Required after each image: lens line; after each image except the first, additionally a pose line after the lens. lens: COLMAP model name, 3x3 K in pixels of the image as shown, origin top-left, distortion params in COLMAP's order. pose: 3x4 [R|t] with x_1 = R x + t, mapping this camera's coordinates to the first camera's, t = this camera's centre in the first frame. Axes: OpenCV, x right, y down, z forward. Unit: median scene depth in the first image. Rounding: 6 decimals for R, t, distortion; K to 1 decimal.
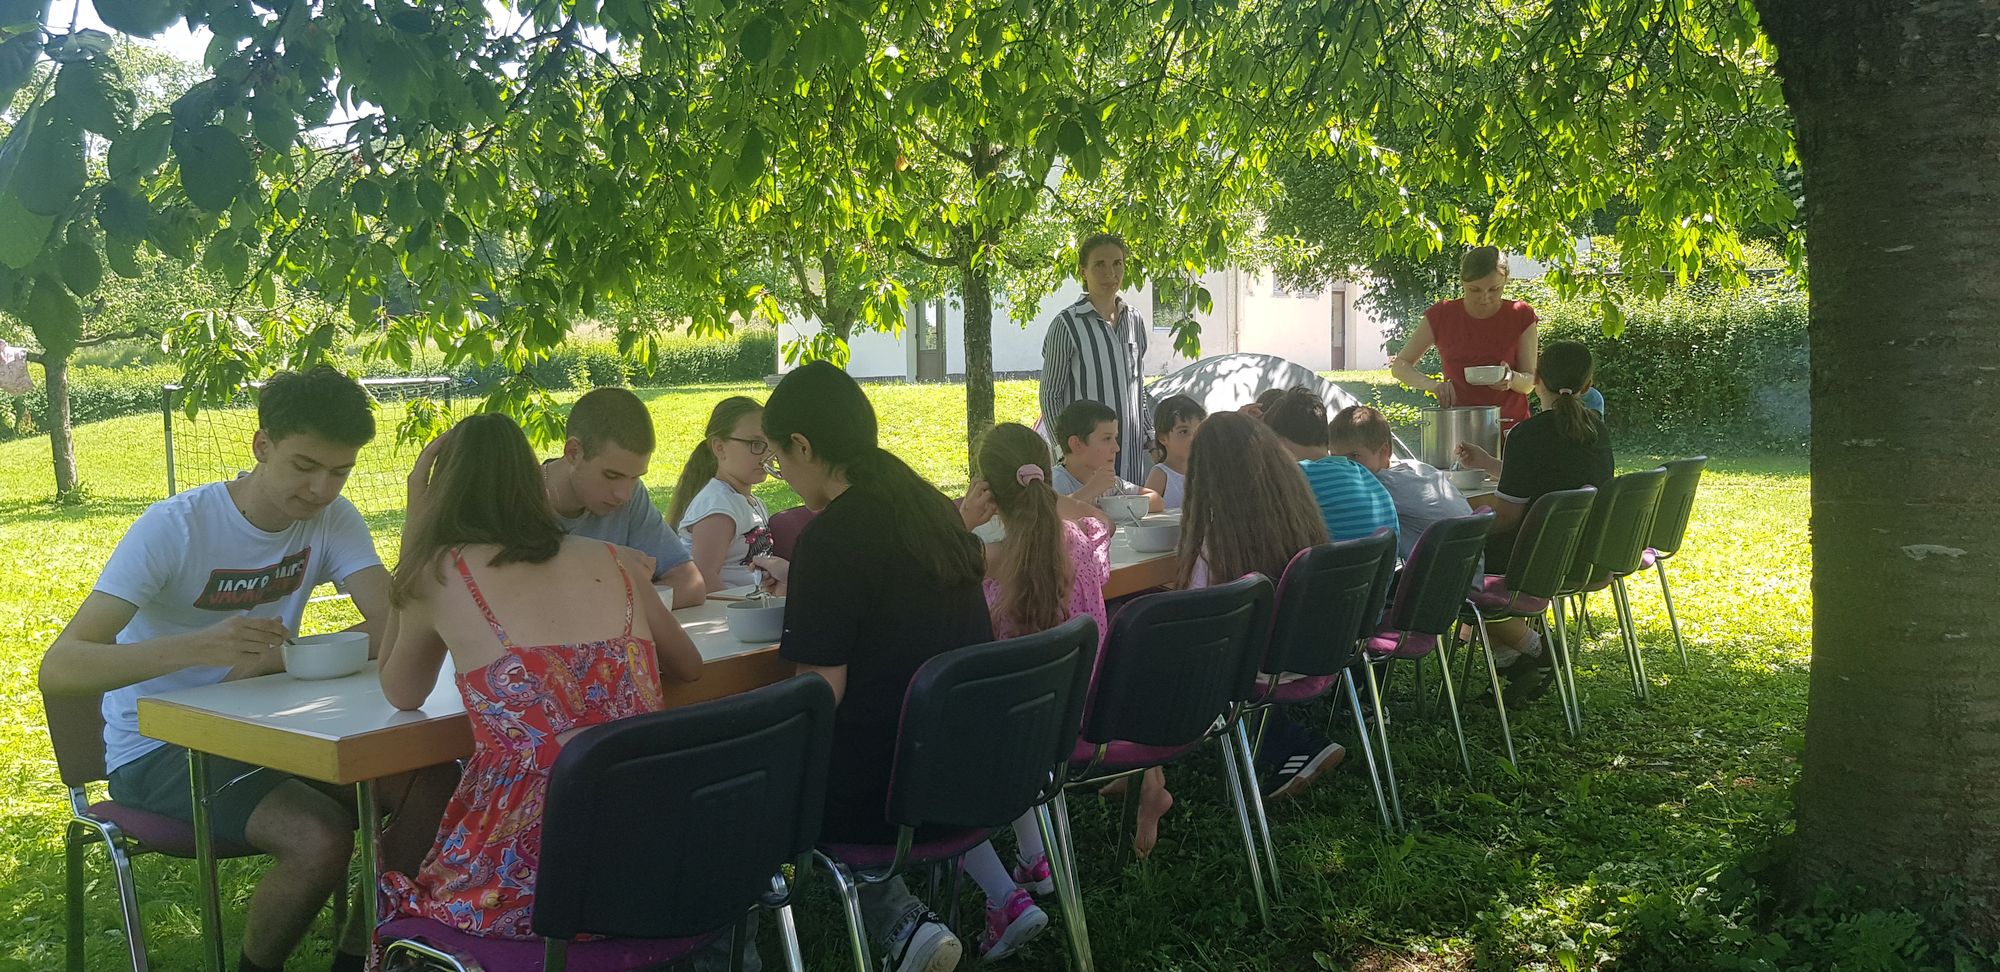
lens RADIAL K [[1556.8, 0, 998.1], [0, 1556.8, 496.9], [0, 0, 1]] dist [0.092364, -0.162606]
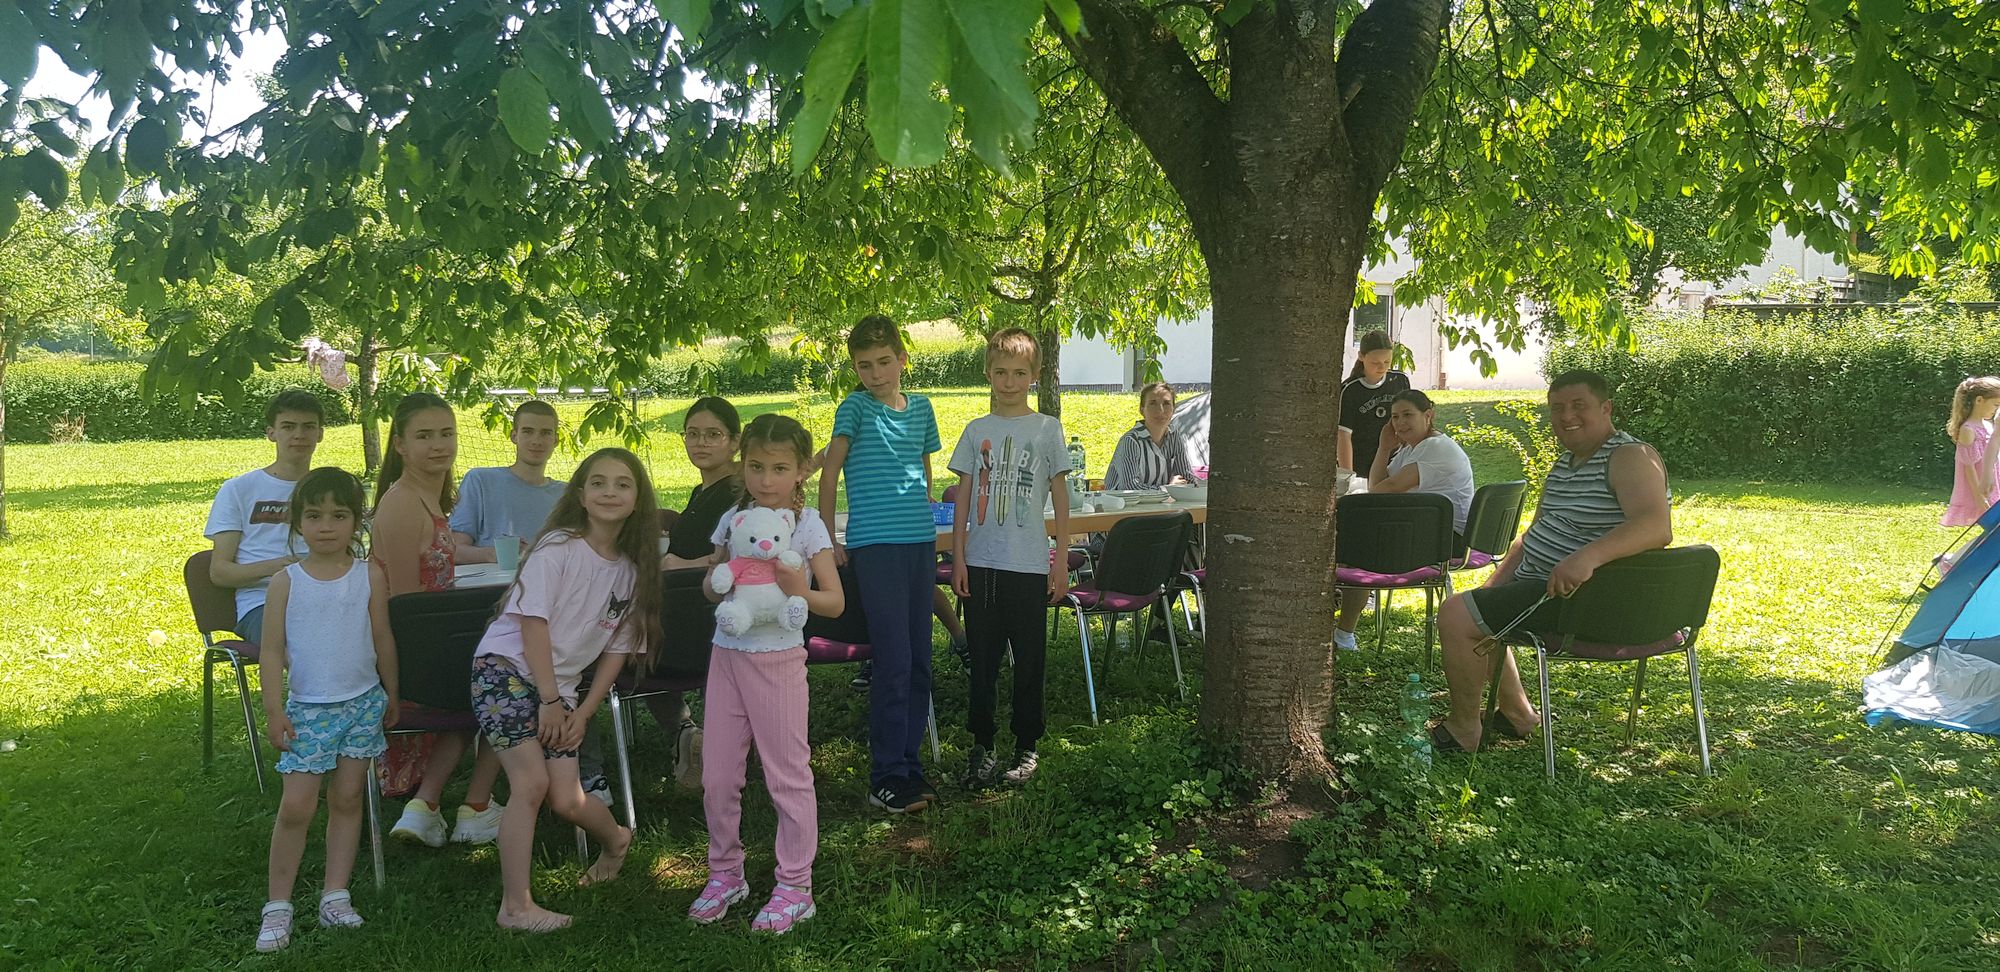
lens RADIAL K [[1556.8, 0, 998.1], [0, 1556.8, 496.9], [0, 0, 1]] dist [0.092364, -0.162606]
pose [[0.982865, 0.032961, -0.181356, 0.131189], [-0.033266, 0.999446, 0.001358, -0.000880], [0.181300, 0.004698, 0.983417, -0.144967]]
